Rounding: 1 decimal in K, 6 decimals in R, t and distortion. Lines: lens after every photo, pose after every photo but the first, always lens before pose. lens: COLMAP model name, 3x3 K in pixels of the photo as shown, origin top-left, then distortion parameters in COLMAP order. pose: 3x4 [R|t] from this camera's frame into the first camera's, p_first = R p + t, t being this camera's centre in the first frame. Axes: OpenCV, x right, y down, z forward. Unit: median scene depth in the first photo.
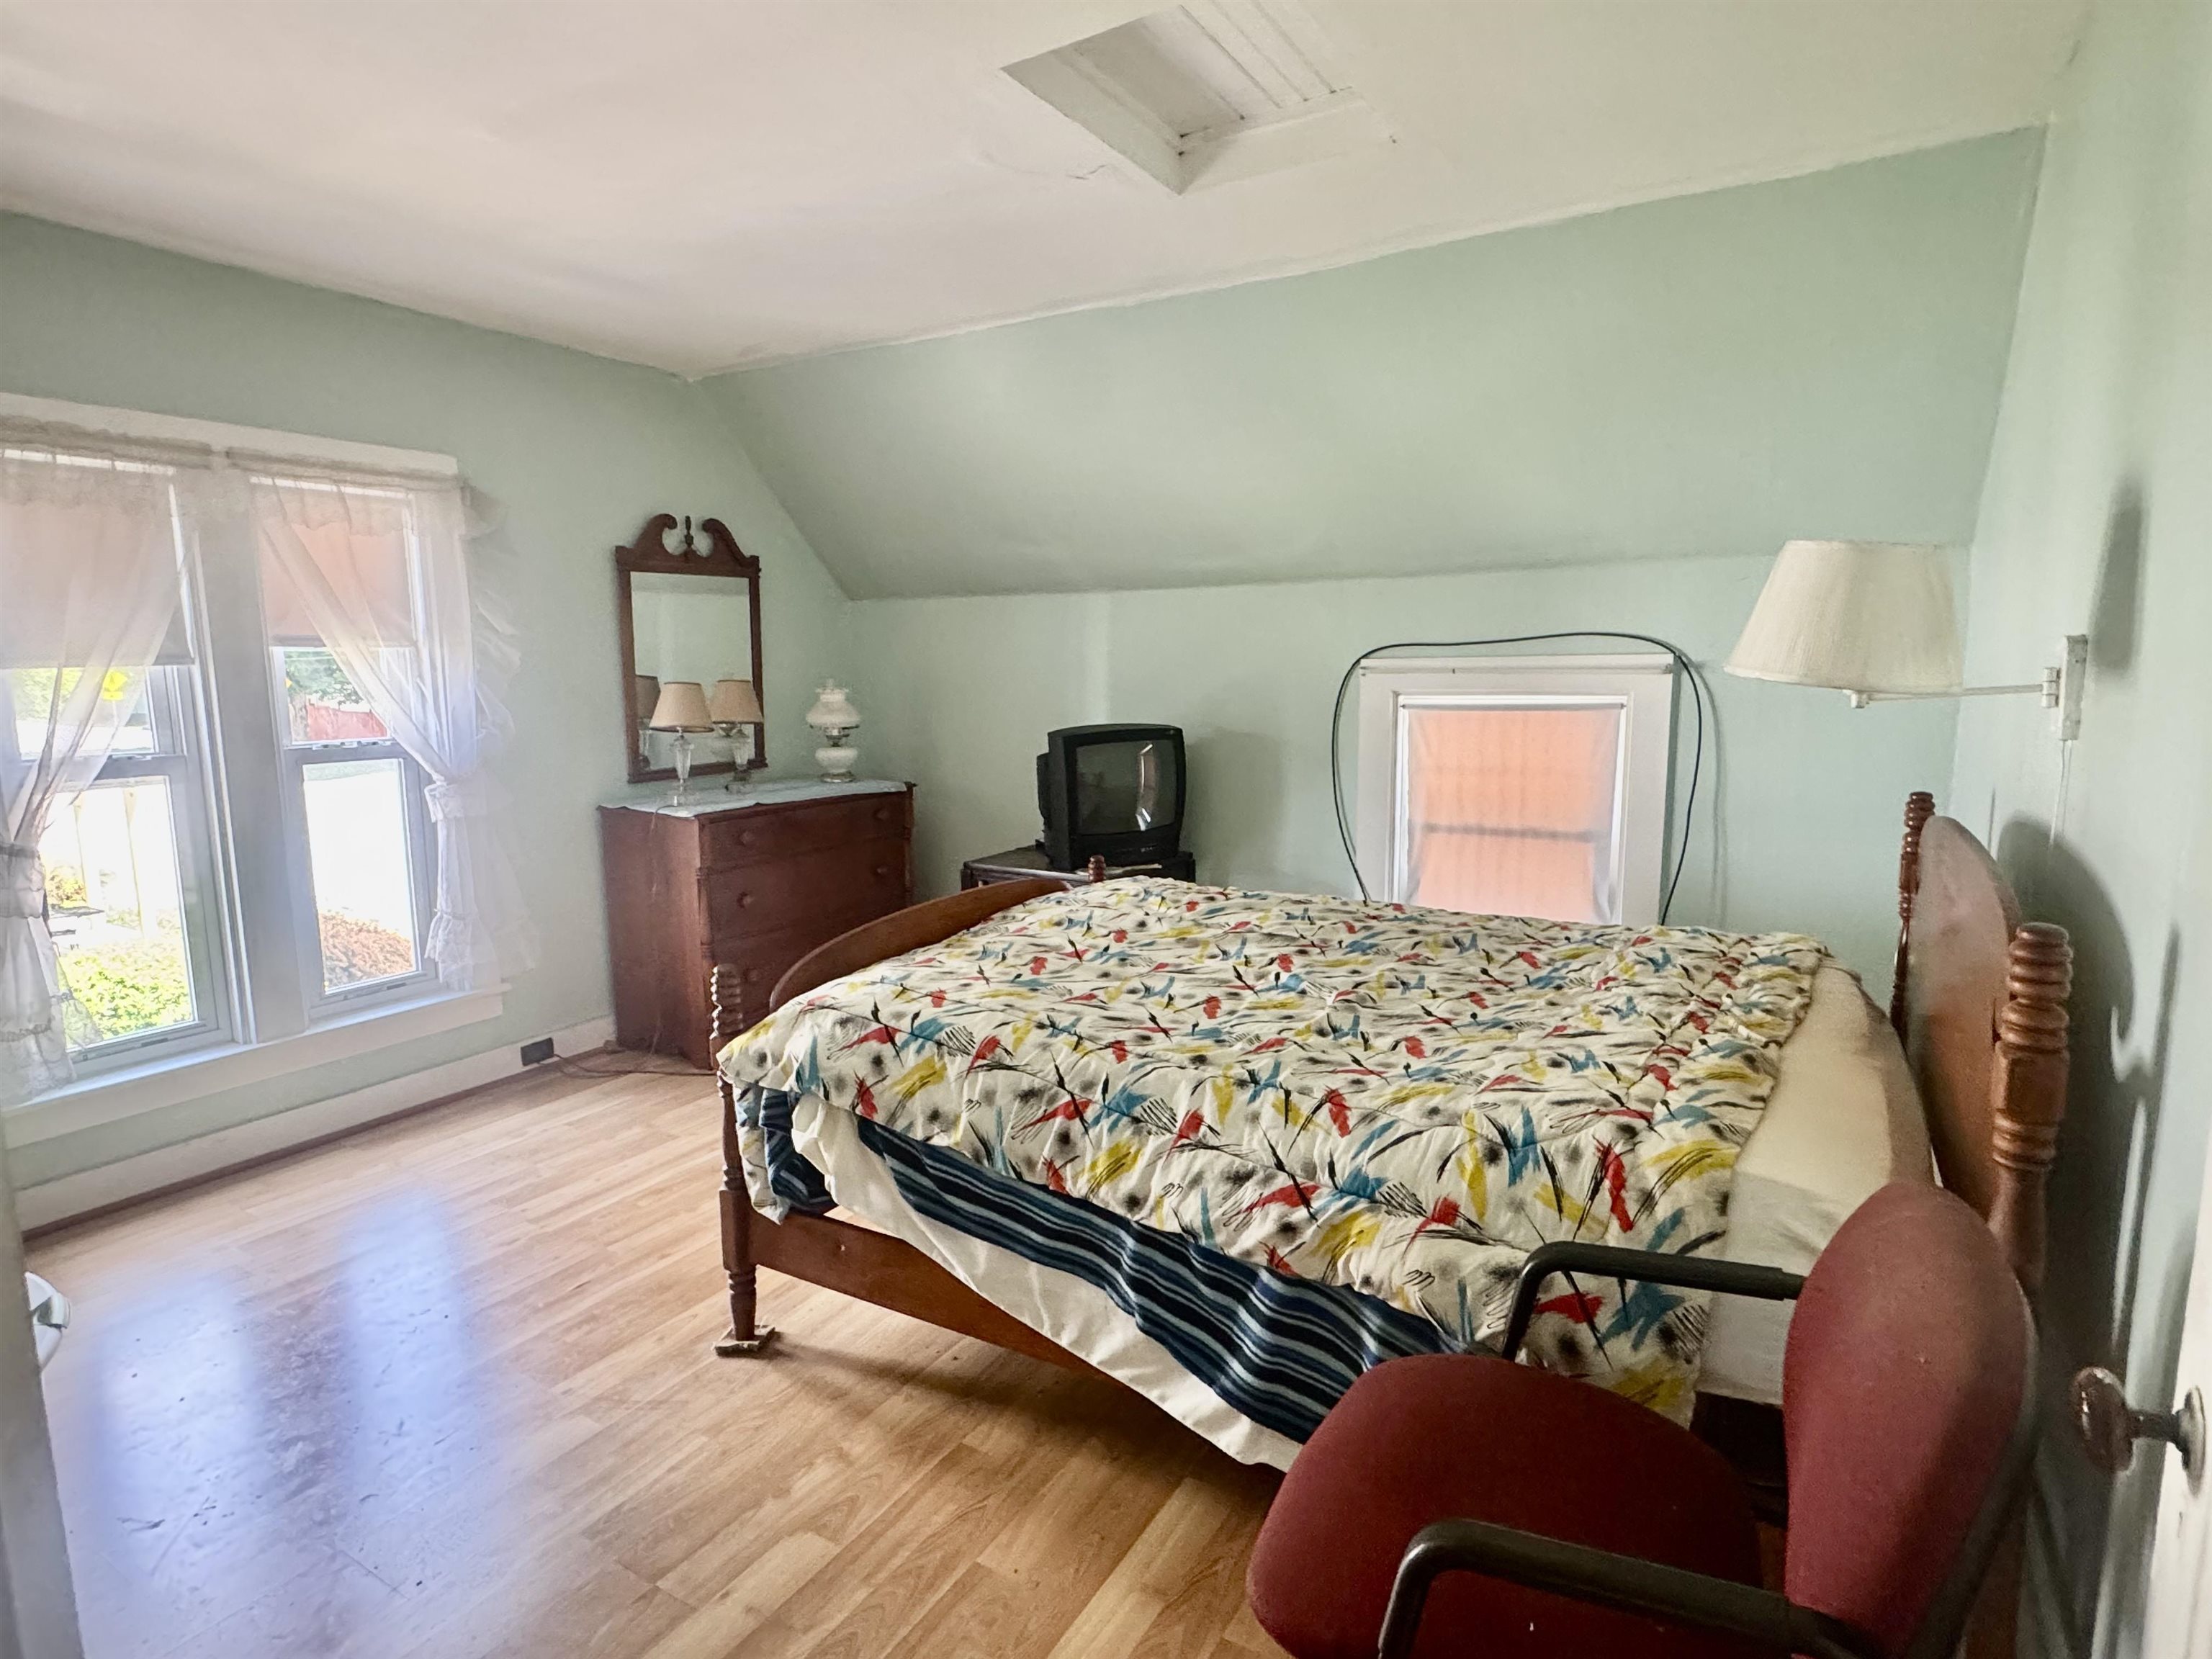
lens RADIAL K [[1174.4, 0, 1110.1], [0, 1174.4, 833.0], [0, 0, 1]] dist [-0.001228, -0.001225]
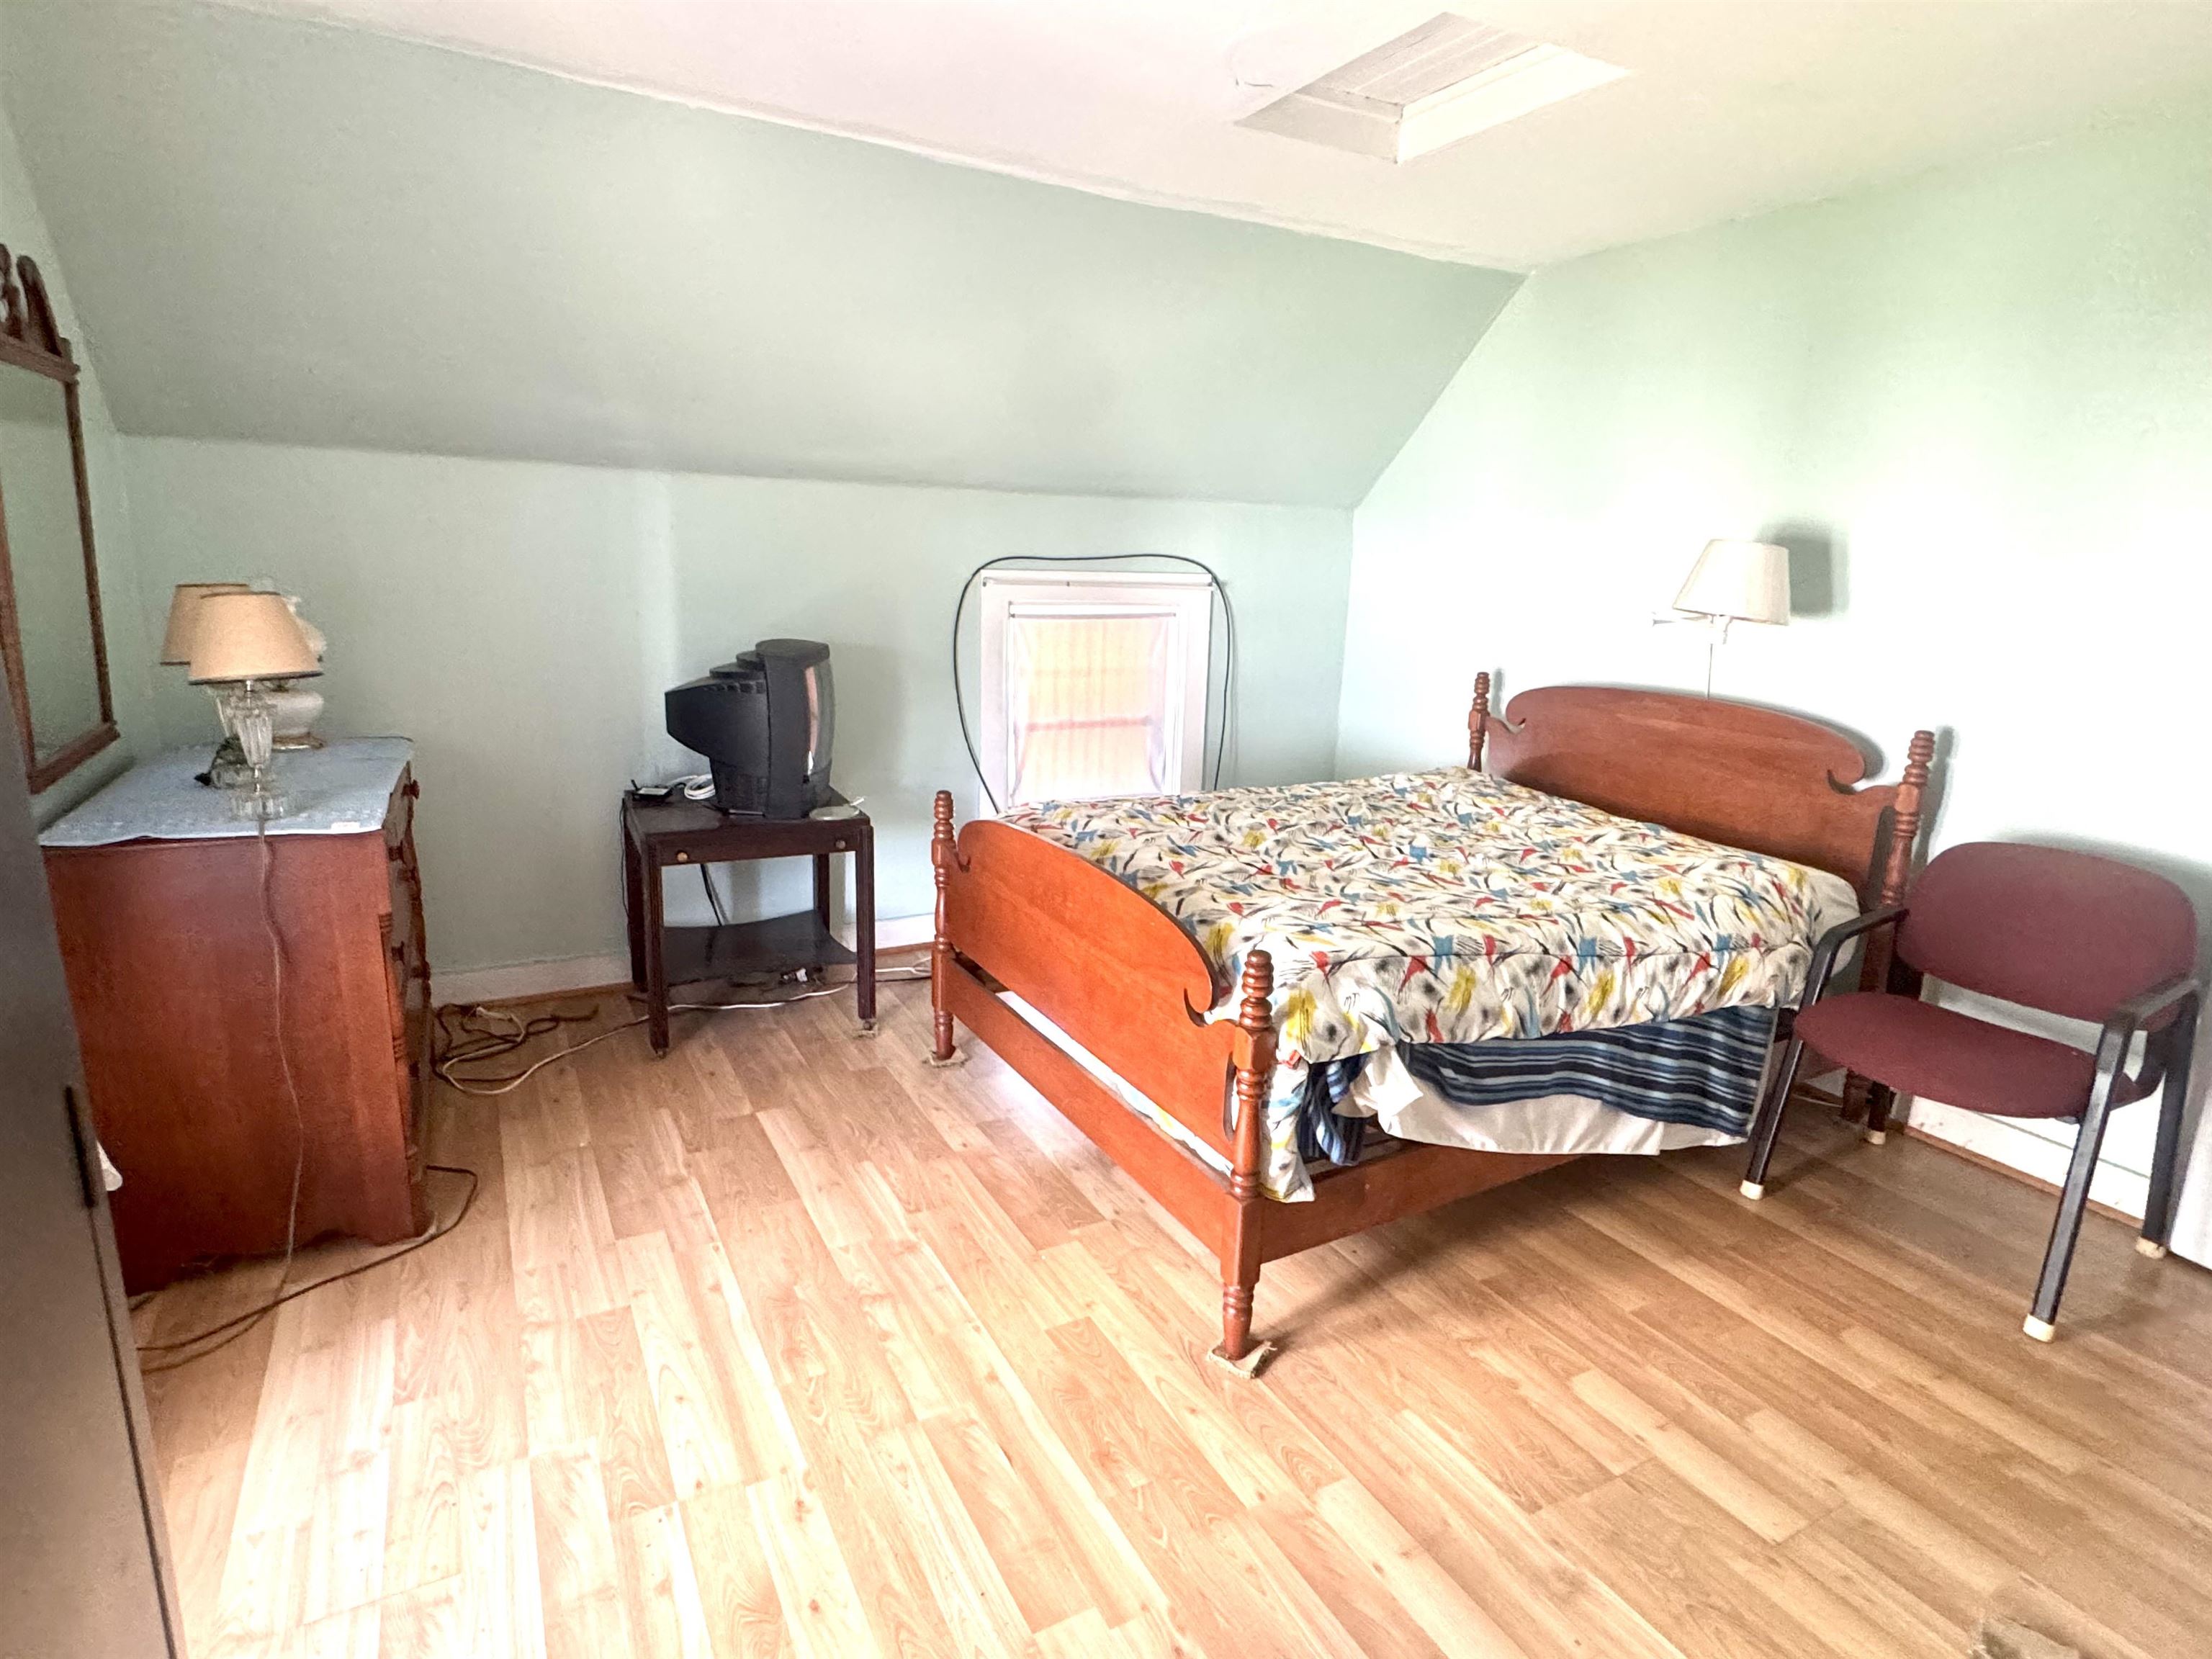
lens RADIAL K [[1174.4, 0, 1112.3], [0, 1174.4, 834.0], [0, 0, 1]] dist [-0.001228, -0.001225]
pose [[0.500012, -0.172954, 0.848572, -1.228054], [0.084947, 0.984924, 0.150691, -0.125665], [-0.861842, -0.003264, 0.507166, 0.728247]]
